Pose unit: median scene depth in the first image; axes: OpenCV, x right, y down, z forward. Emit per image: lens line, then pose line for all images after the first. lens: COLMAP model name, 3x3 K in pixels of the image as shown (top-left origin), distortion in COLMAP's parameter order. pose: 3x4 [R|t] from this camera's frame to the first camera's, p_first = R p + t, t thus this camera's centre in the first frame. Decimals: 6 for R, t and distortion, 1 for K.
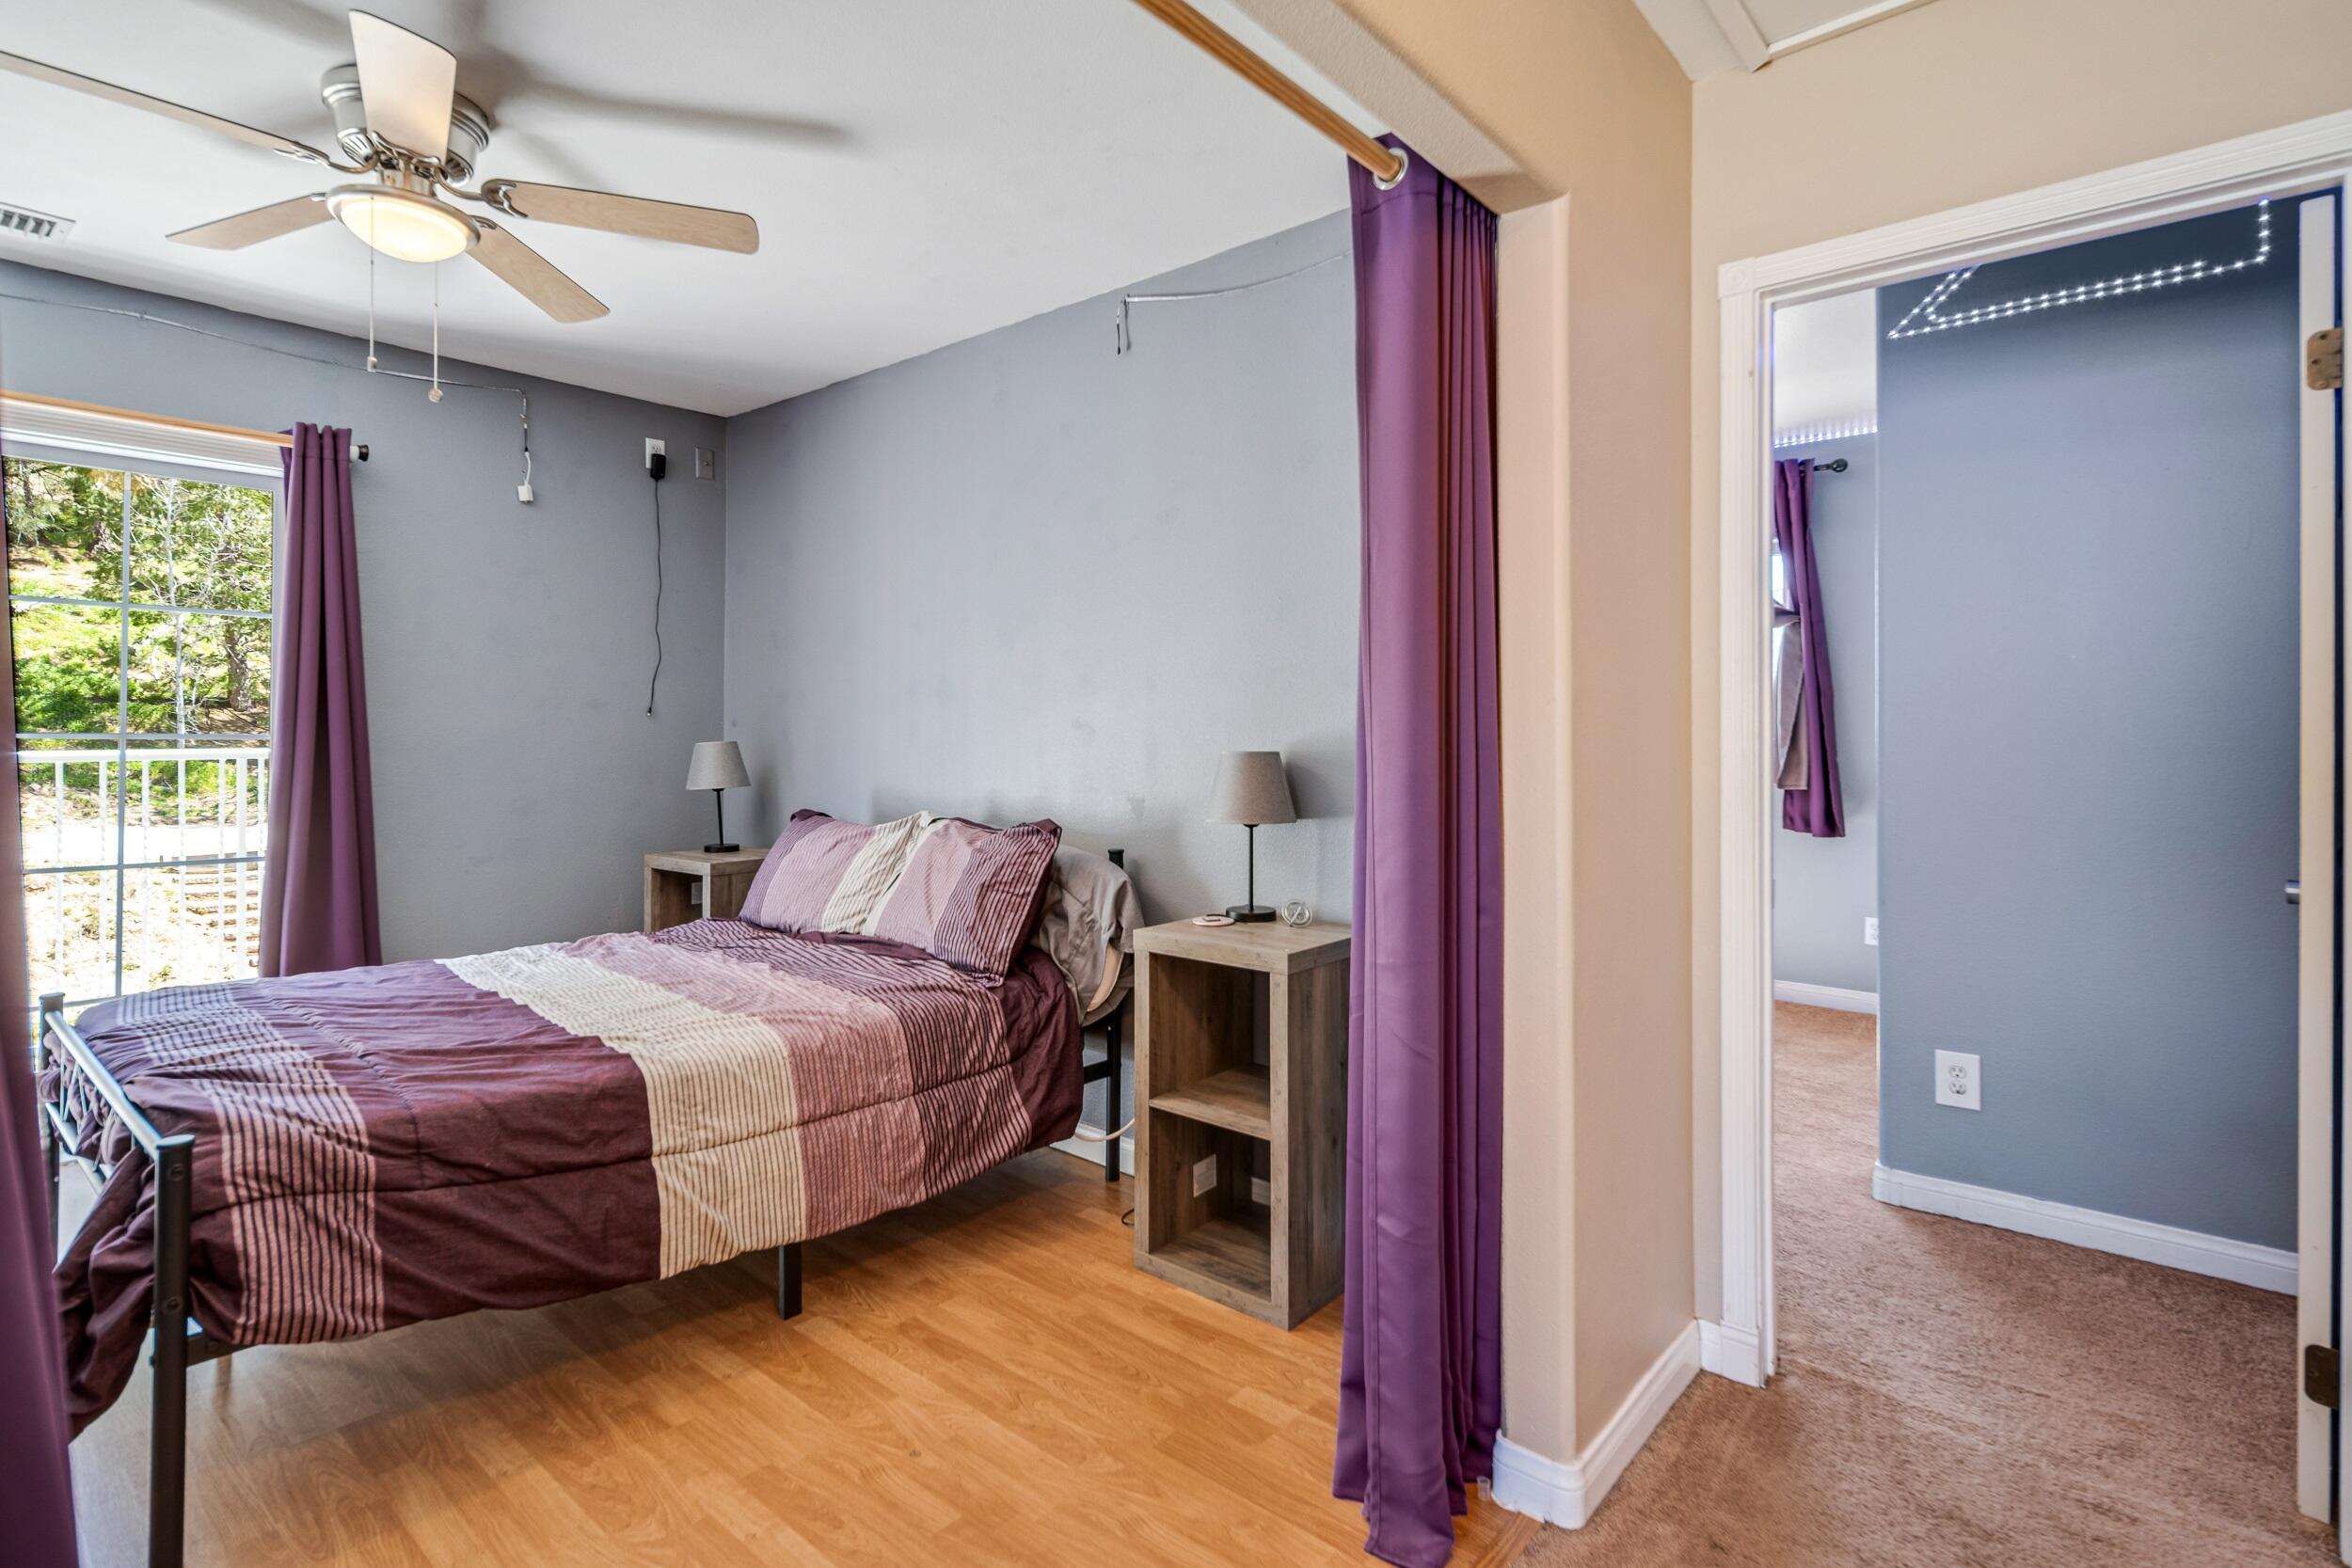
lens RADIAL K [[1071.6, 0, 1176.0], [0, 1071.6, 784.0], [0, 0, 1]] dist [0.002768, 0.000453]
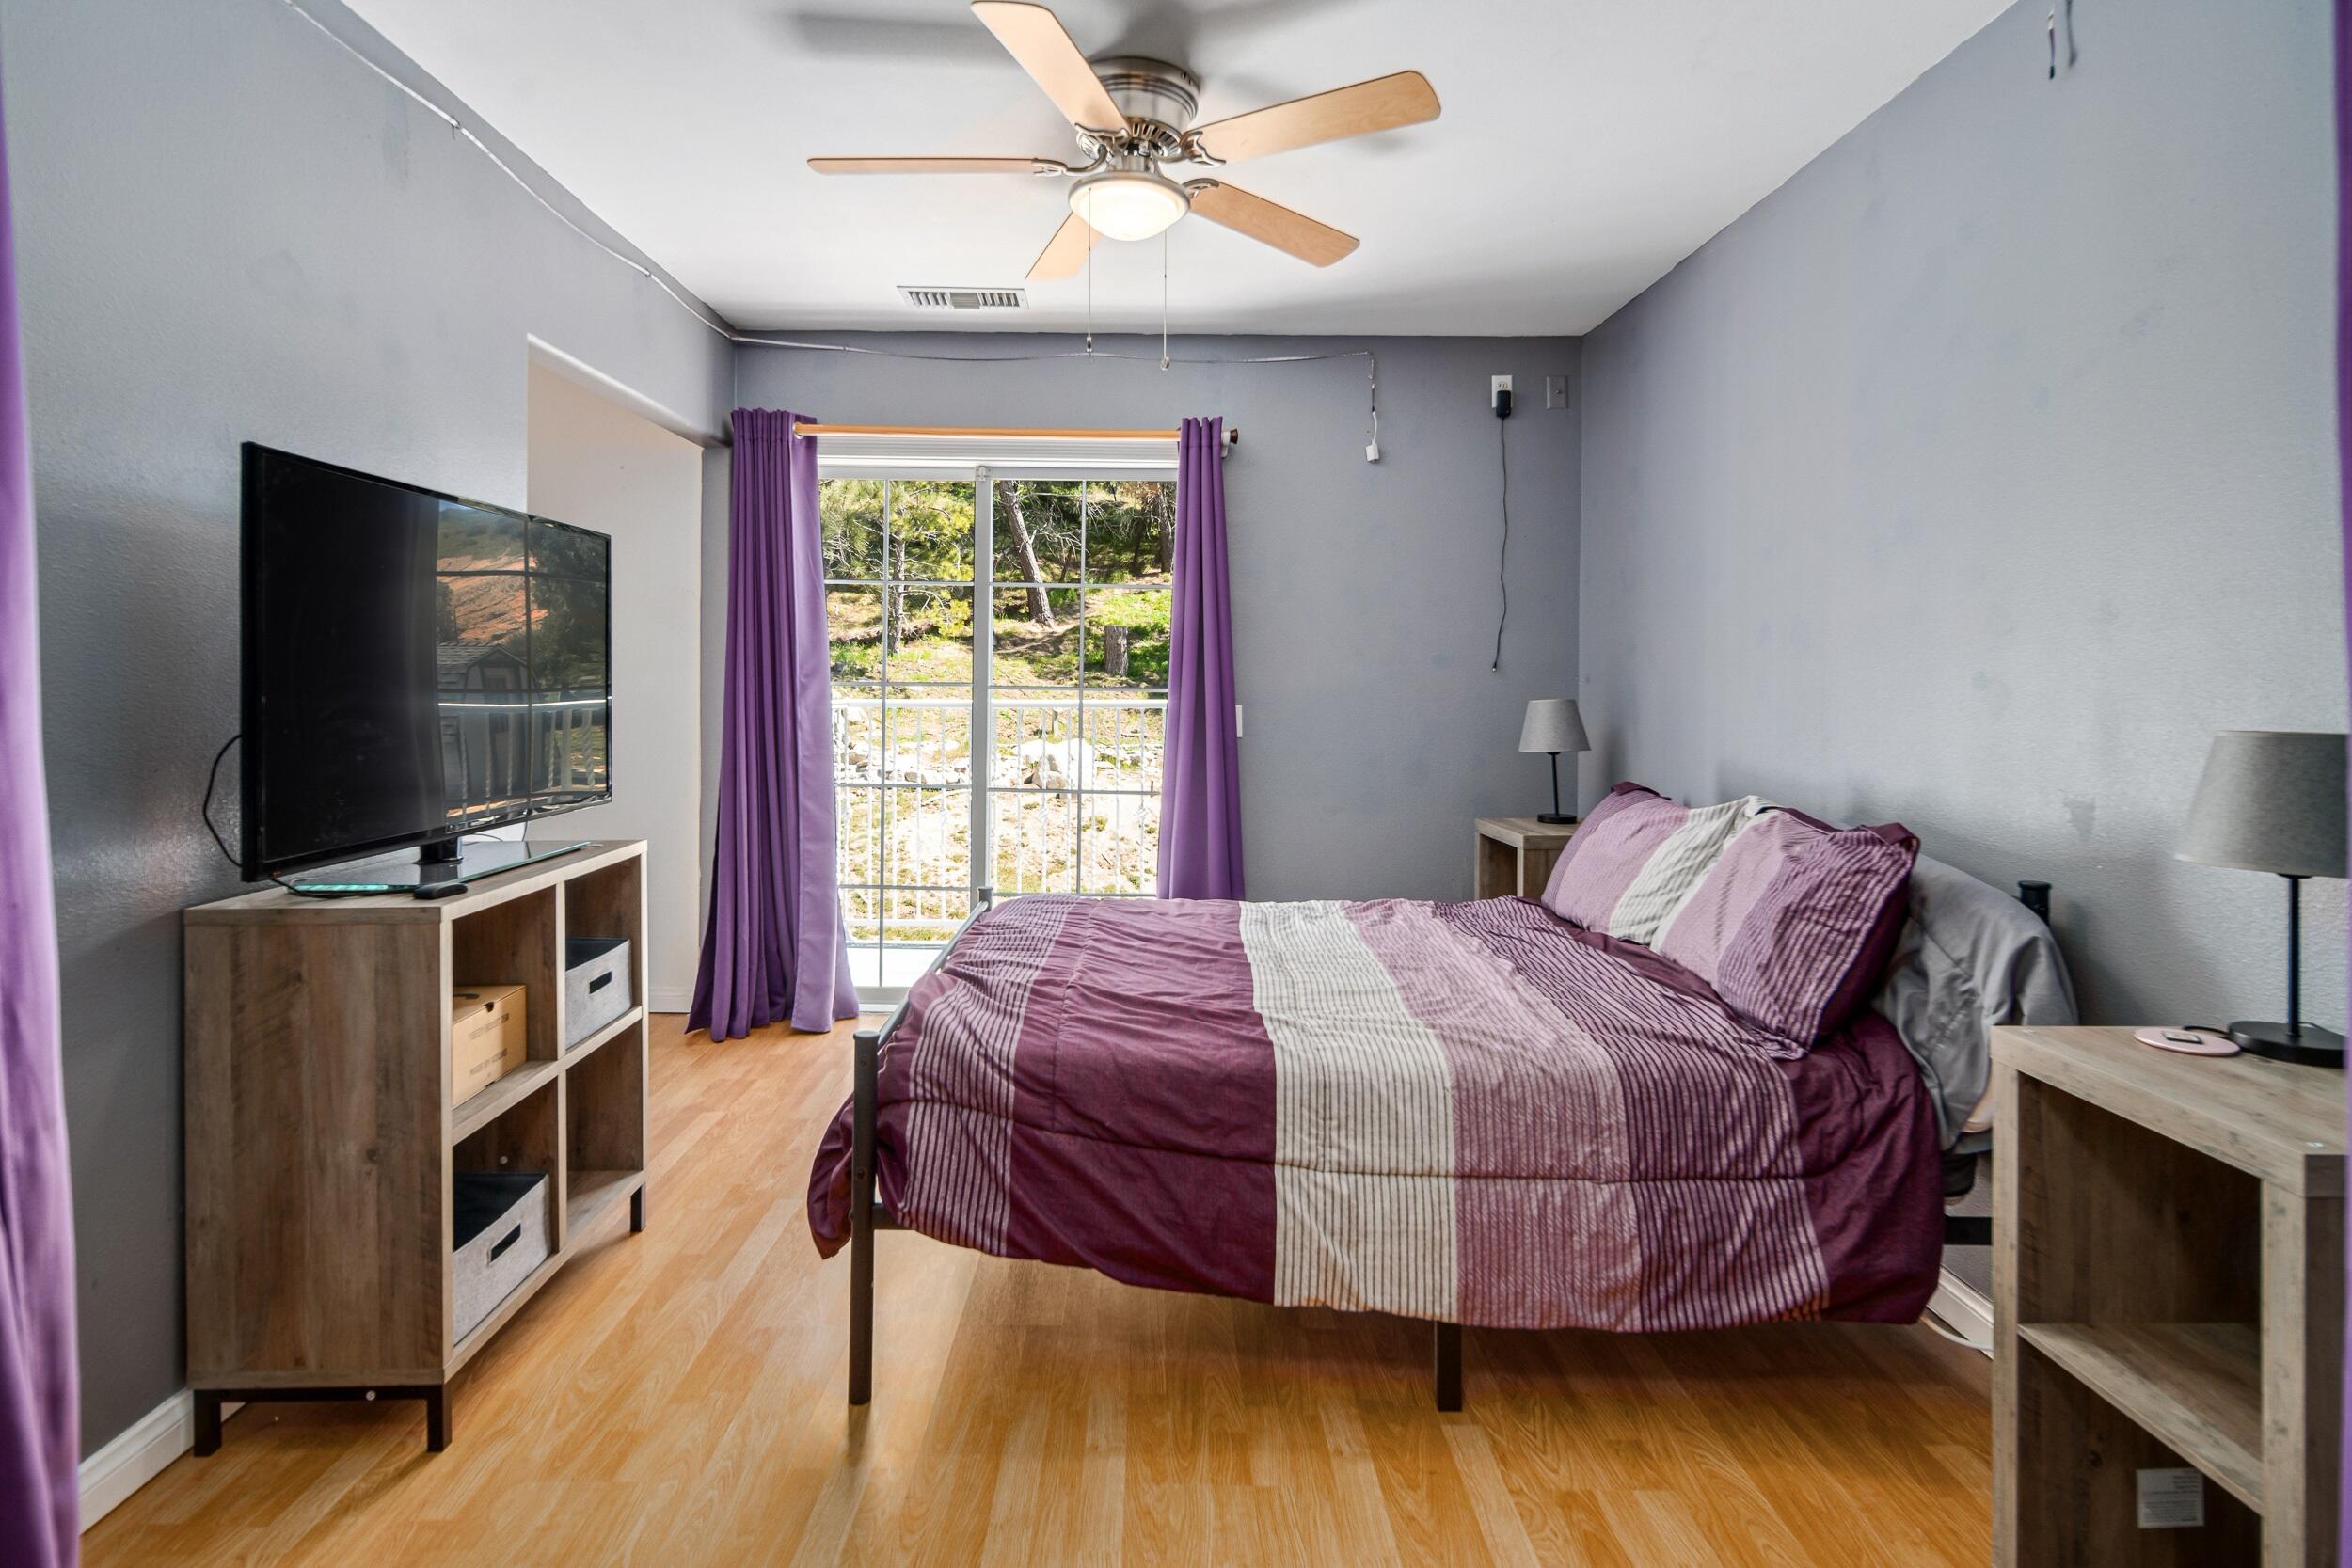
lens RADIAL K [[1146.7, 0, 1159.6], [0, 1146.7, 718.1], [0, 0, 1]] dist [0.003180, 0.000336]
pose [[0.671582, 0.025307, -0.740498, 0.114555], [-0.042649, 0.999080, -0.004536, -0.011217], [0.739702, 0.034628, 0.672043, 0.219449]]
